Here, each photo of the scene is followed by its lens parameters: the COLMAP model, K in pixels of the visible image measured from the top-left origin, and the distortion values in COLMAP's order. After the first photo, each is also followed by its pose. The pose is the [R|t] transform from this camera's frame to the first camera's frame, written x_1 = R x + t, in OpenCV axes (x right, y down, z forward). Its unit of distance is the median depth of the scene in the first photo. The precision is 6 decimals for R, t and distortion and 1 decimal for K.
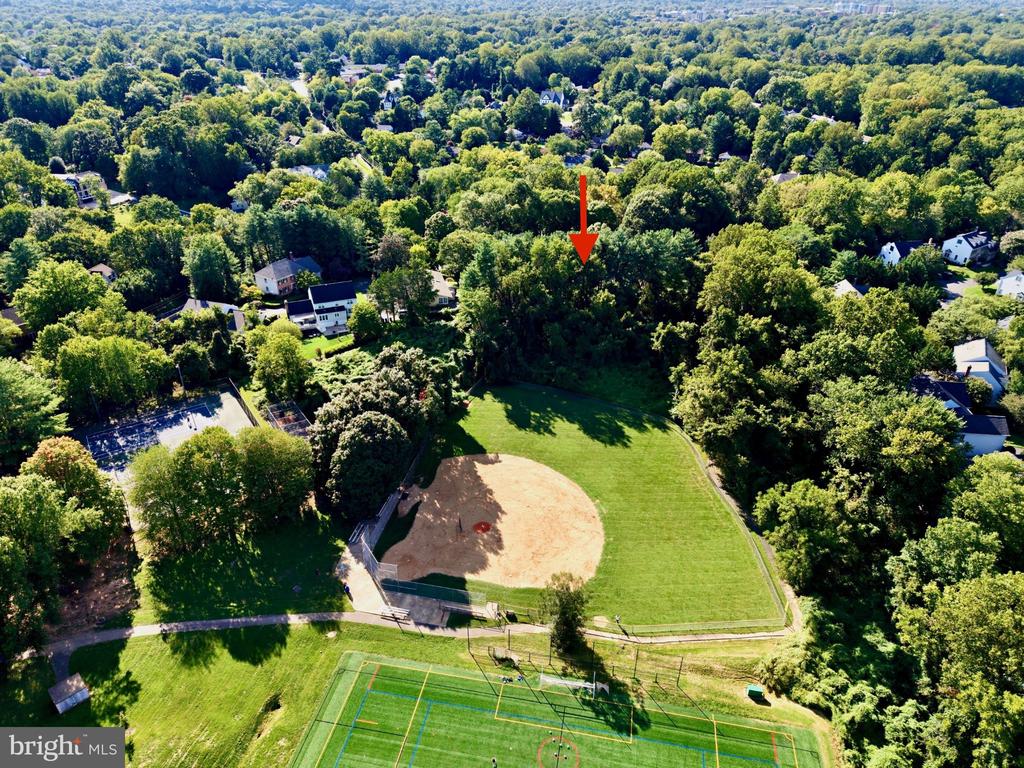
lens RADIAL K [[668.3, 0, 490.7], [0, 668.3, 389.2], [0, 0, 1]] dist [0.026759, -0.006206]
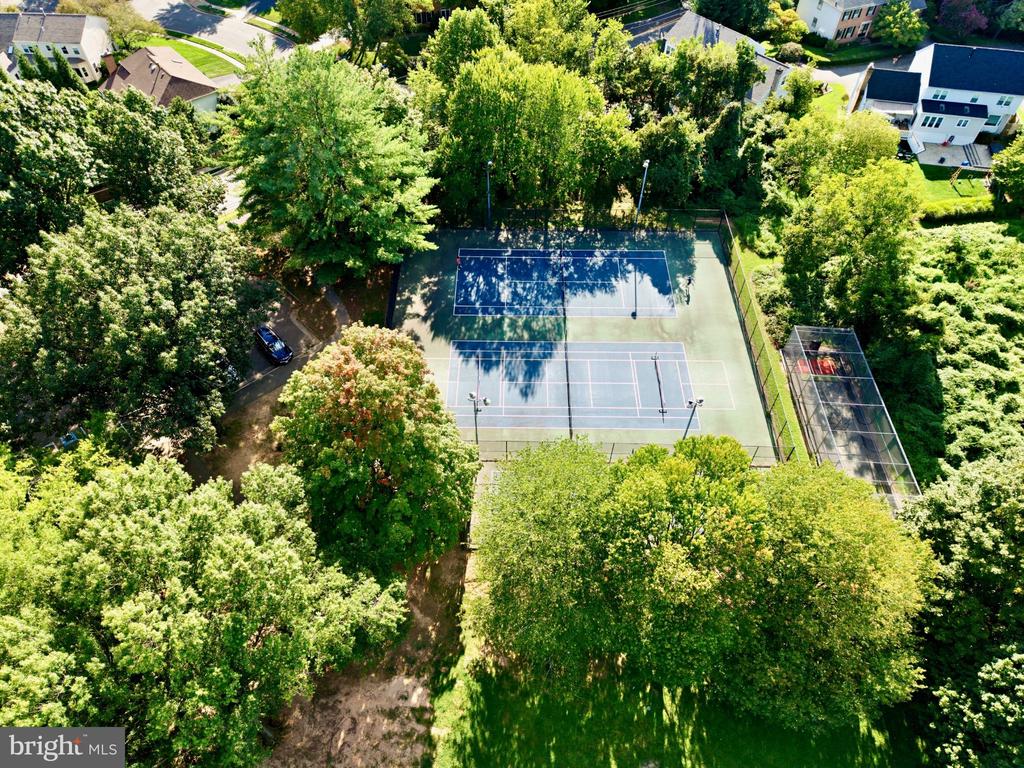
lens RADIAL K [[668.3, 0, 490.7], [0, 668.3, 389.2], [0, 0, 1]] dist [0.026759, -0.006206]
pose [[0.815323, 0.450724, -0.363451, -0.291808], [-0.293708, 0.862910, 0.411245, -0.057865], [0.498983, -0.228549, 0.835931, 0.473770]]
